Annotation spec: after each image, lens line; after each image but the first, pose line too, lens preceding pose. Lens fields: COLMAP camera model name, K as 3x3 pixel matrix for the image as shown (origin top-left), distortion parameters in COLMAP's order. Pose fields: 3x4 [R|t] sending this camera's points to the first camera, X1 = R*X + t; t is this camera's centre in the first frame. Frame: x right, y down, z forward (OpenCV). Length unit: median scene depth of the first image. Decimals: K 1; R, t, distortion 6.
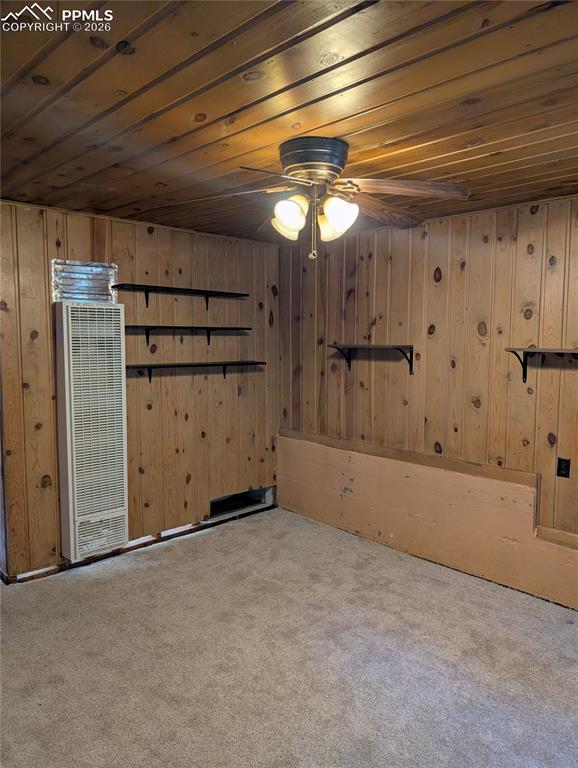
lens RADIAL K [[542.0, 0, 291.3], [0, 542.0, 380.2], [0, 0, 1]] dist [0.003969, -0.000695]
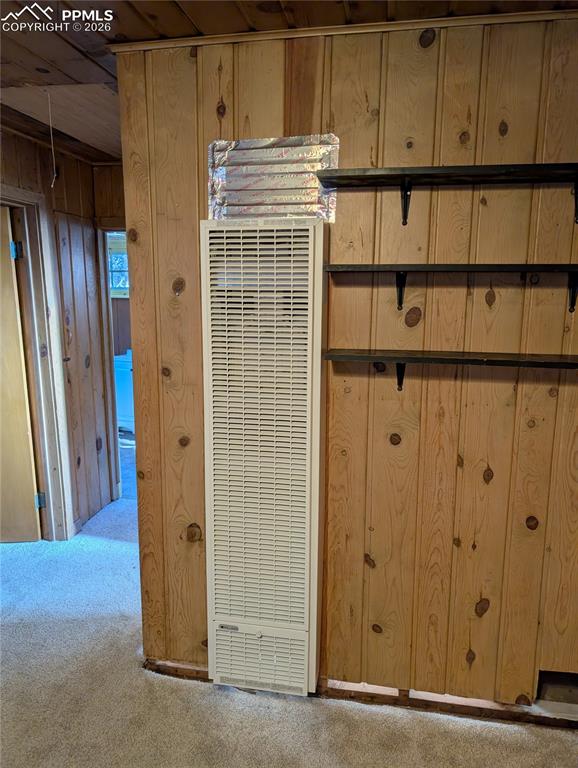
lens RADIAL K [[554.5, 0, 287.9], [0, 554.5, 385.4], [0, 0, 1]] dist [0.015484, -0.011769]
pose [[0.579538, 0.142595, -0.802373, 0.067137], [-0.070099, 0.989646, 0.125246, -0.051690], [0.811925, -0.016339, 0.583534, 0.636055]]
